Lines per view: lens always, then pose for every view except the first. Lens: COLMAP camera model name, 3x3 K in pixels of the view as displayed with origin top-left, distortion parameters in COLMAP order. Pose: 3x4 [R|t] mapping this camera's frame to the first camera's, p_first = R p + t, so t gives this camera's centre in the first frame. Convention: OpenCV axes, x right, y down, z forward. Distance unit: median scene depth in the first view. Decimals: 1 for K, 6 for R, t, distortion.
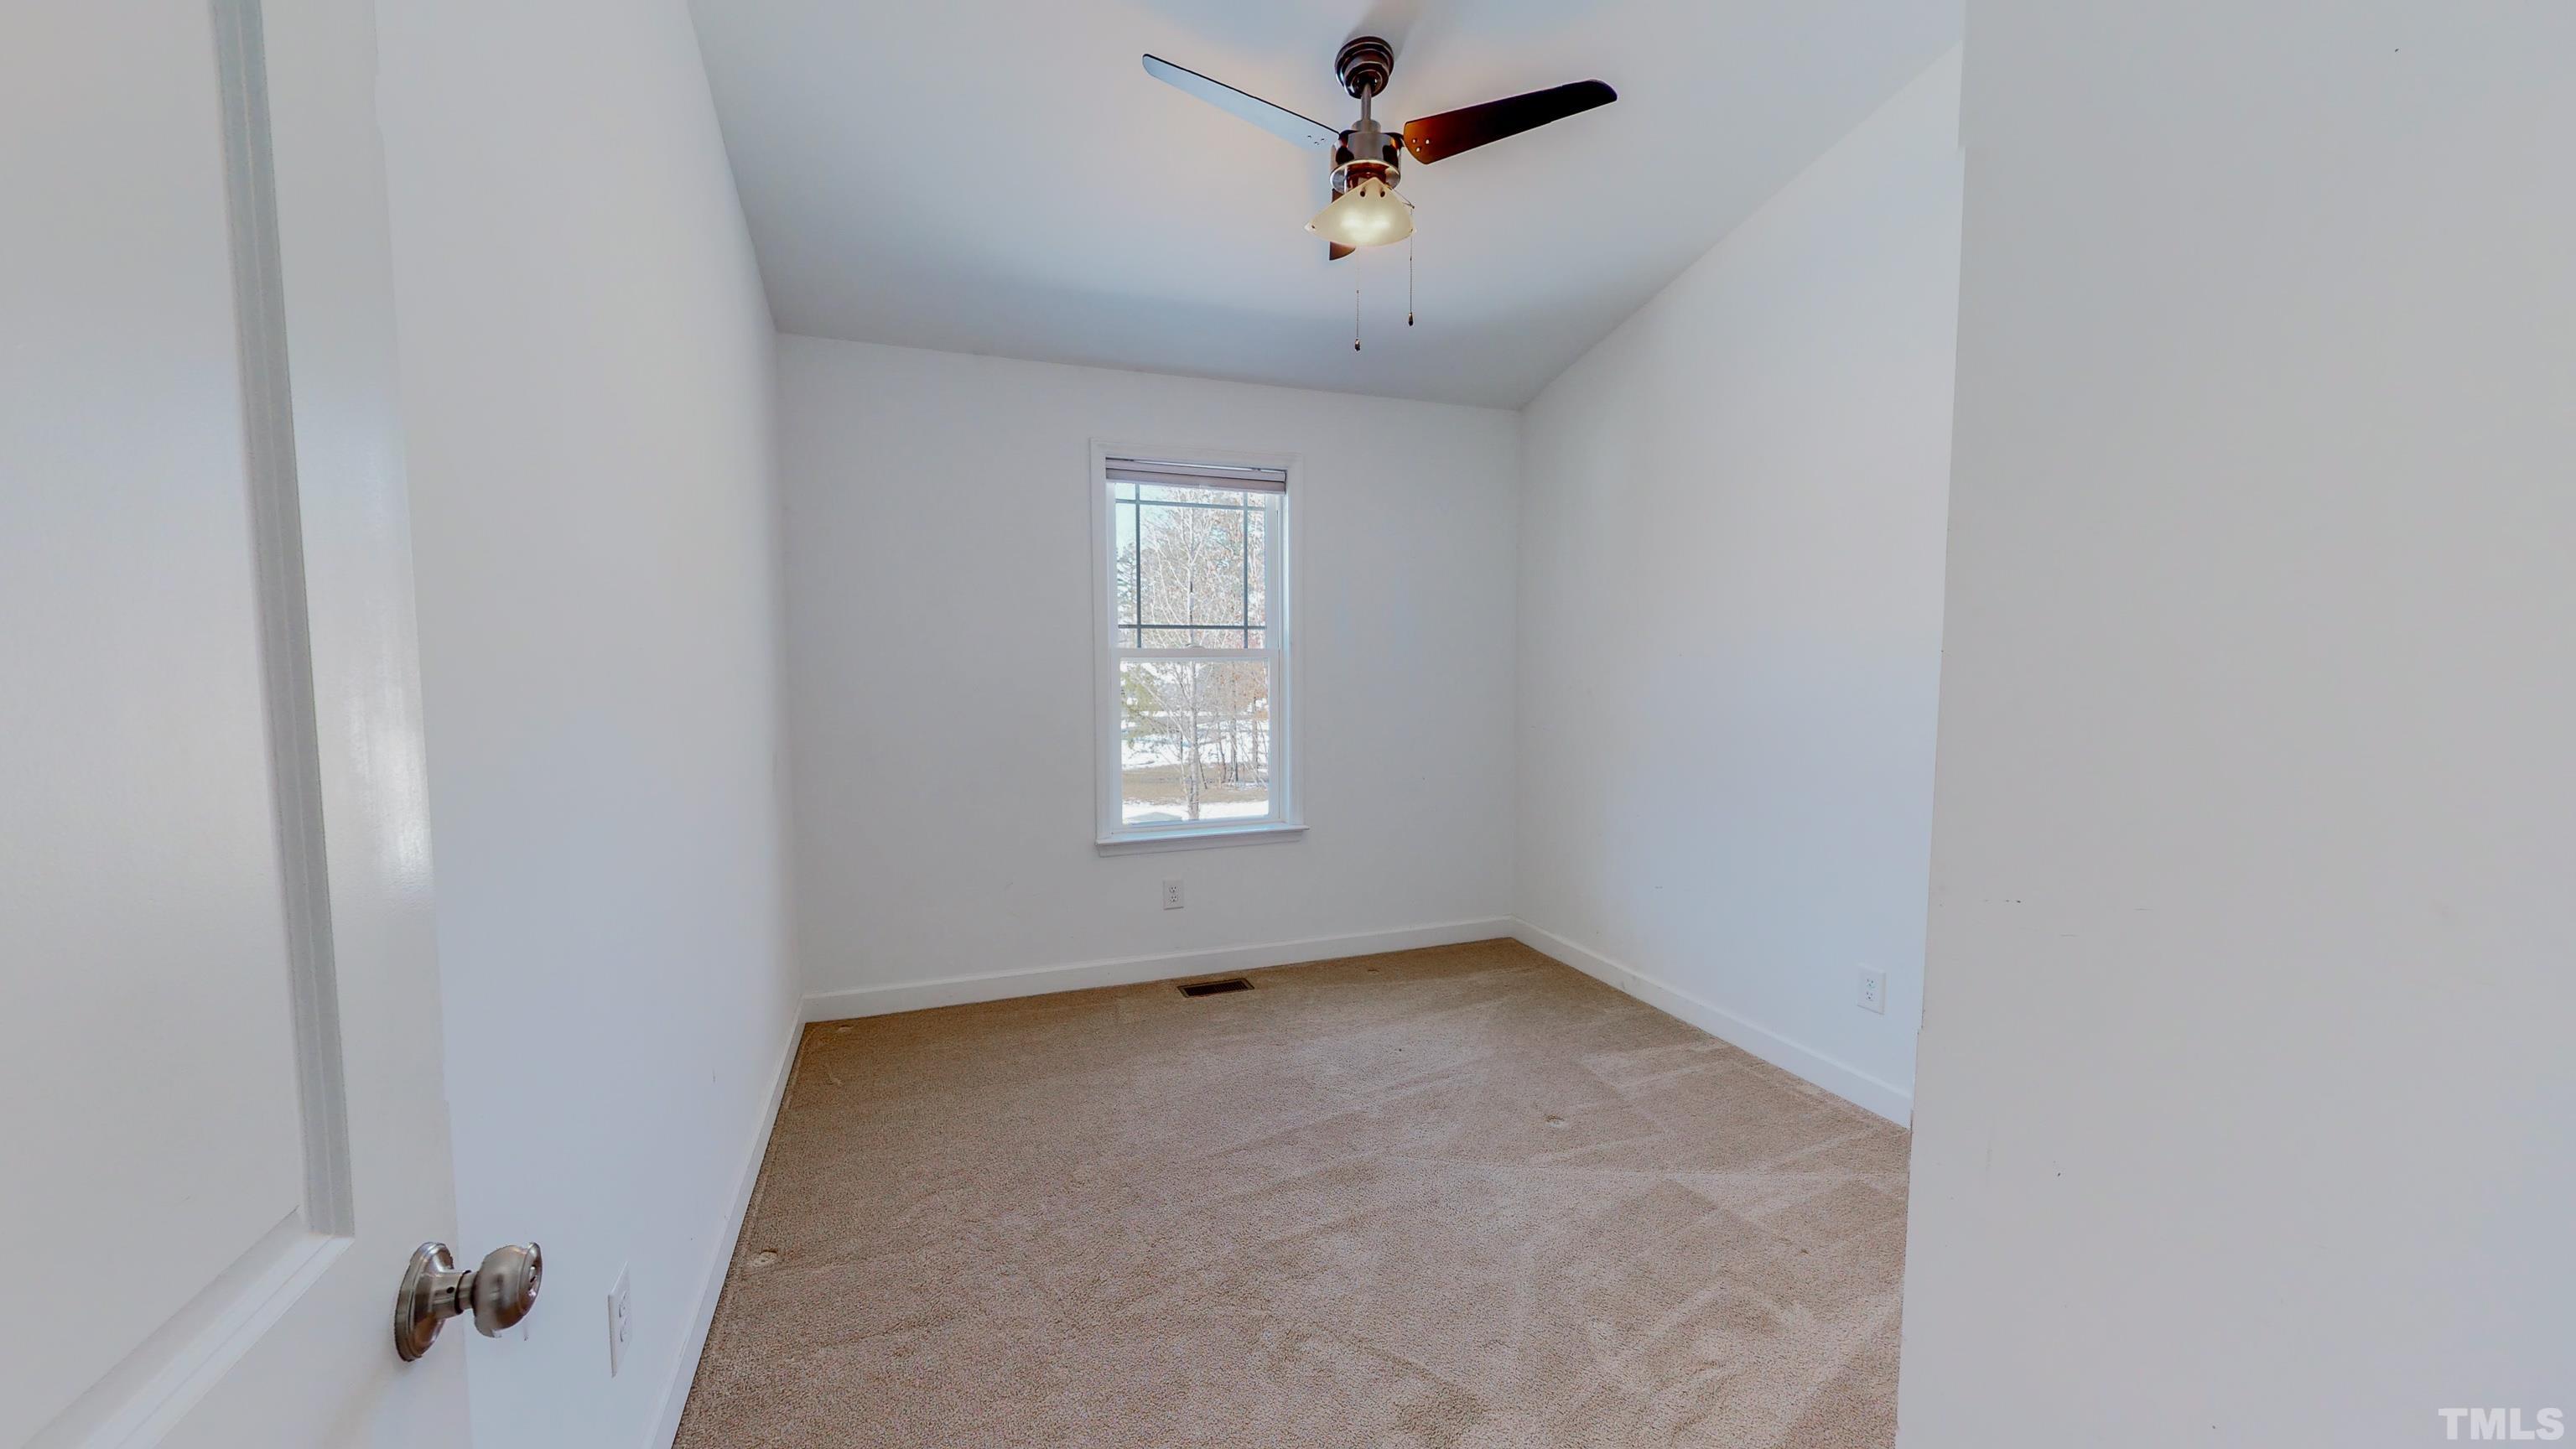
lens RADIAL K [[943.8, 0, 1284.3], [0, 943.8, 732.0], [0, 0, 1]] dist [-0.000696, 0.000149]
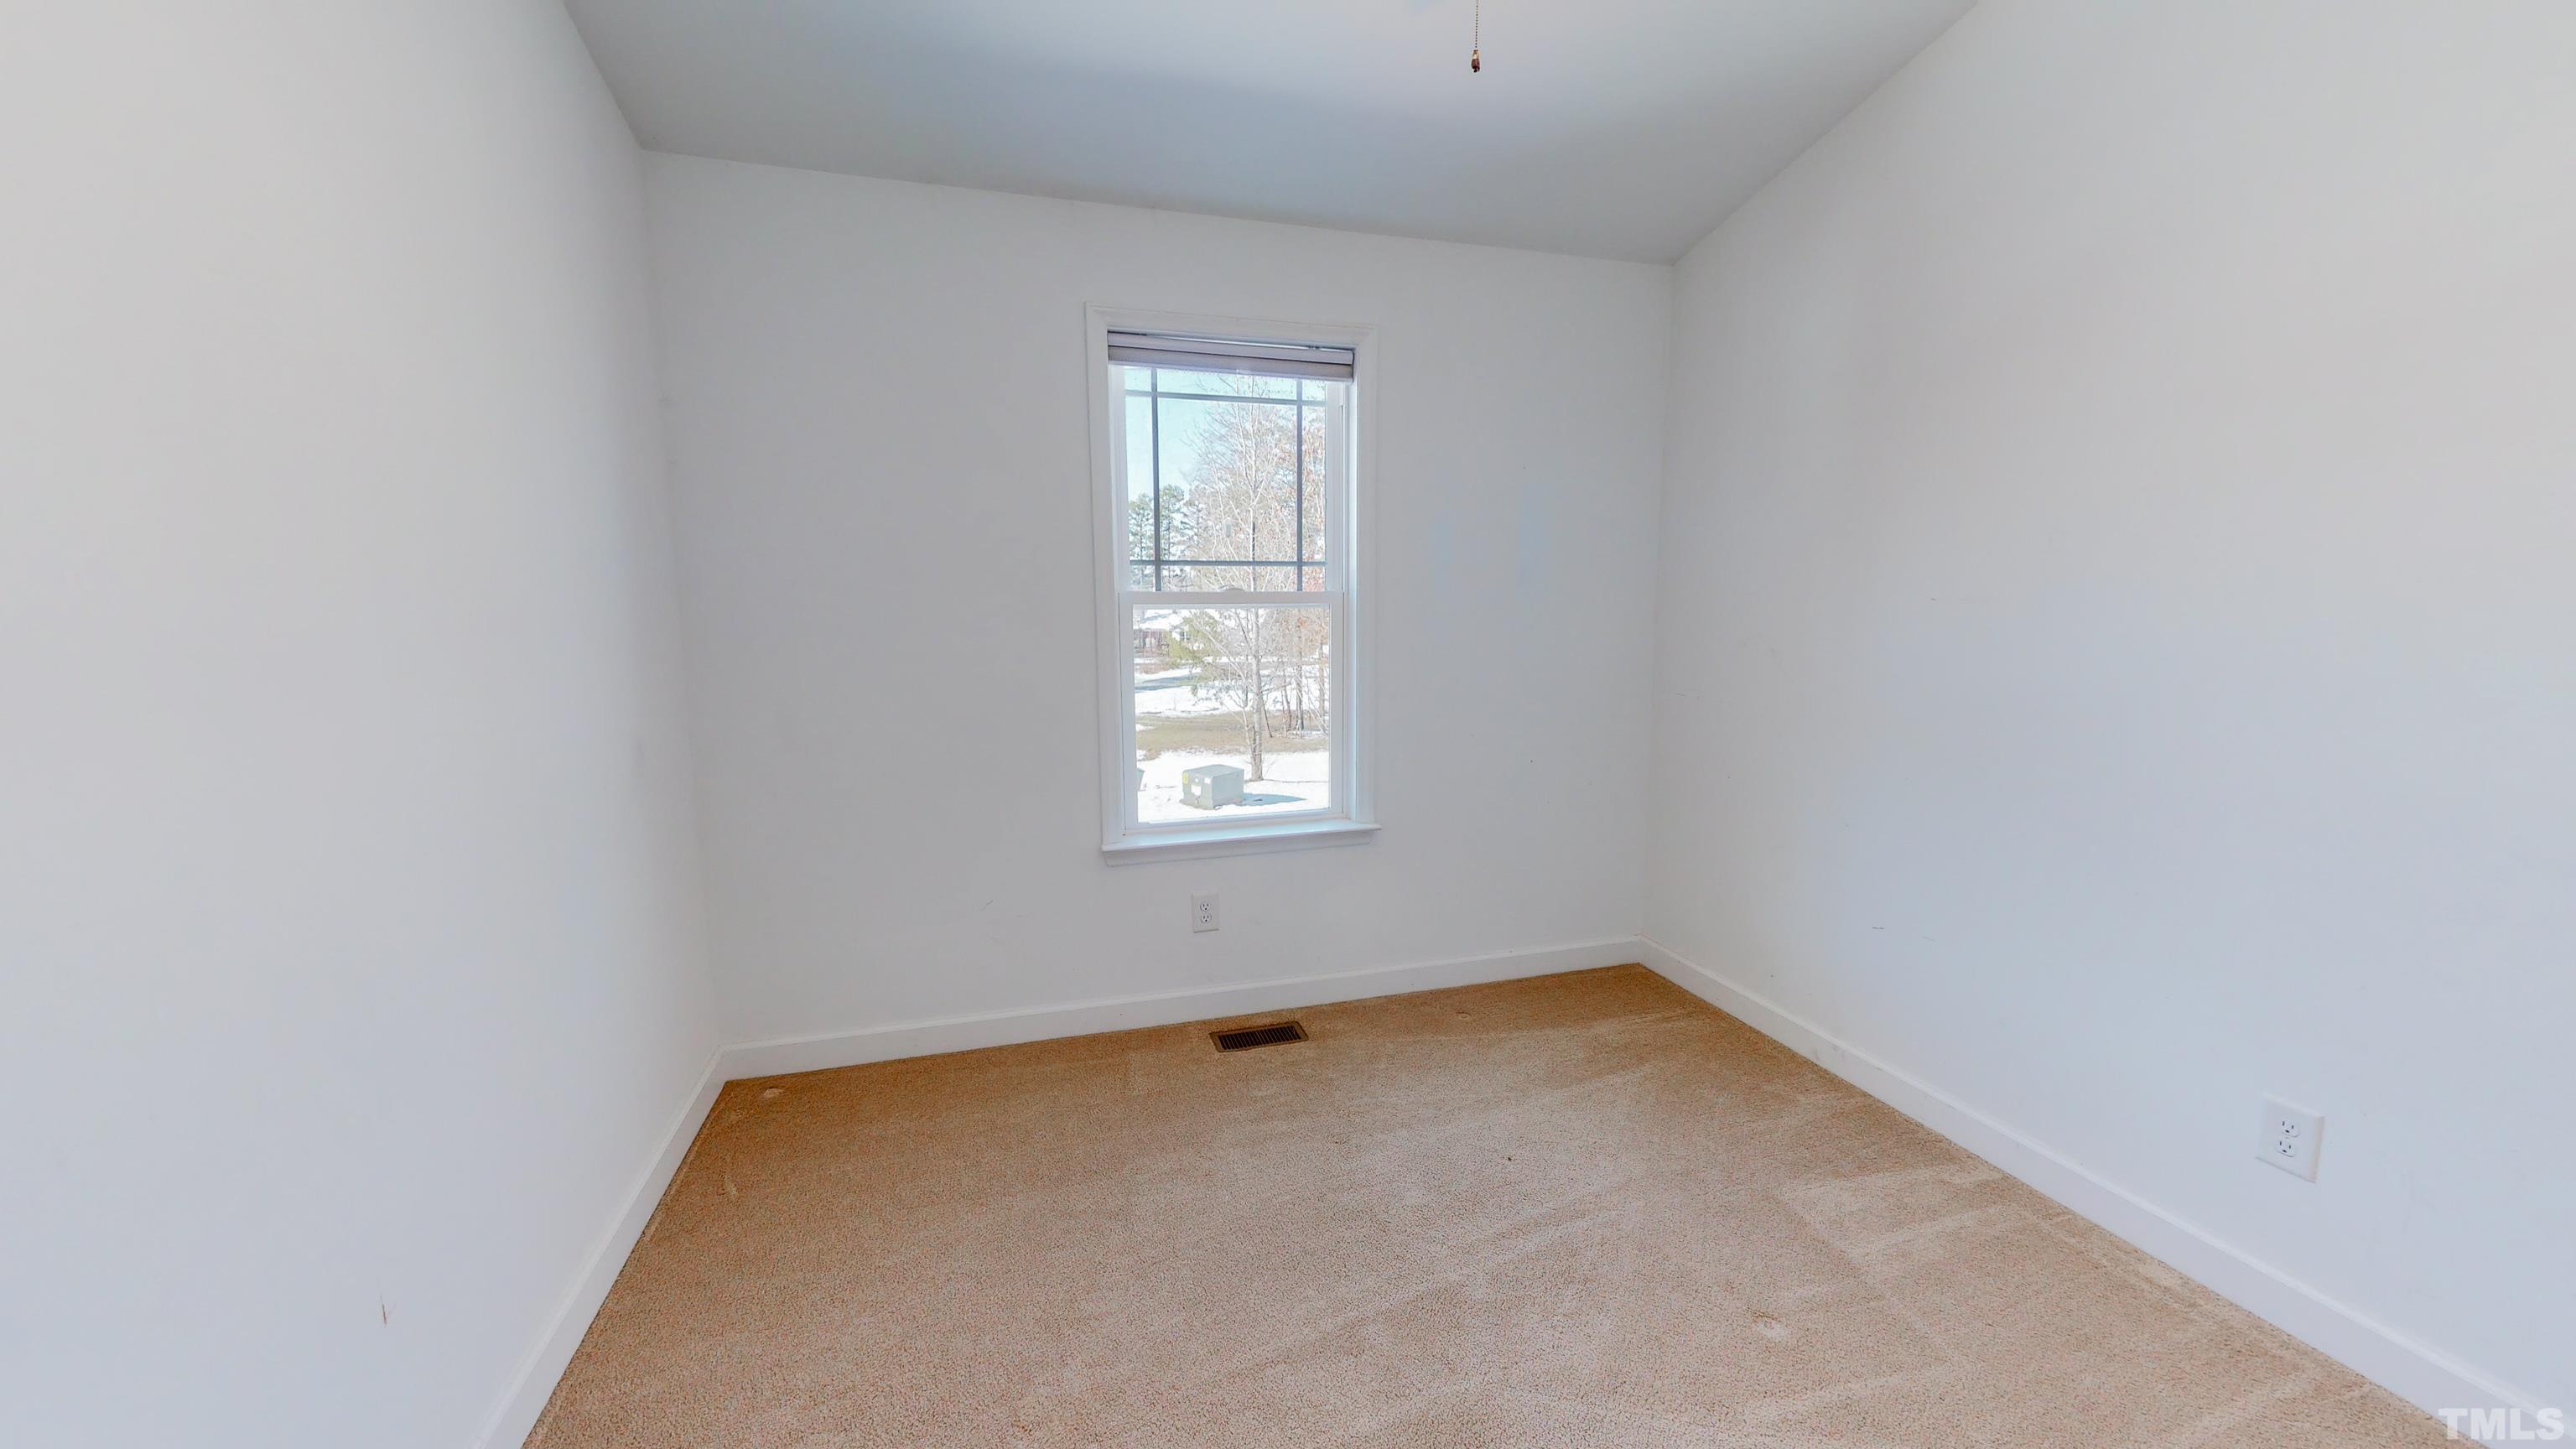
lens RADIAL K [[943.8, 0, 1288.7], [0, 943.8, 727.5], [0, 0, 1]] dist [-0.000696, 0.000149]
pose [[0.997787, 0.005190, -0.066293, 0.001701], [-0.001592, 0.998528, 0.054211, -0.022035], [0.066476, -0.053986, 0.996326, 0.262451]]
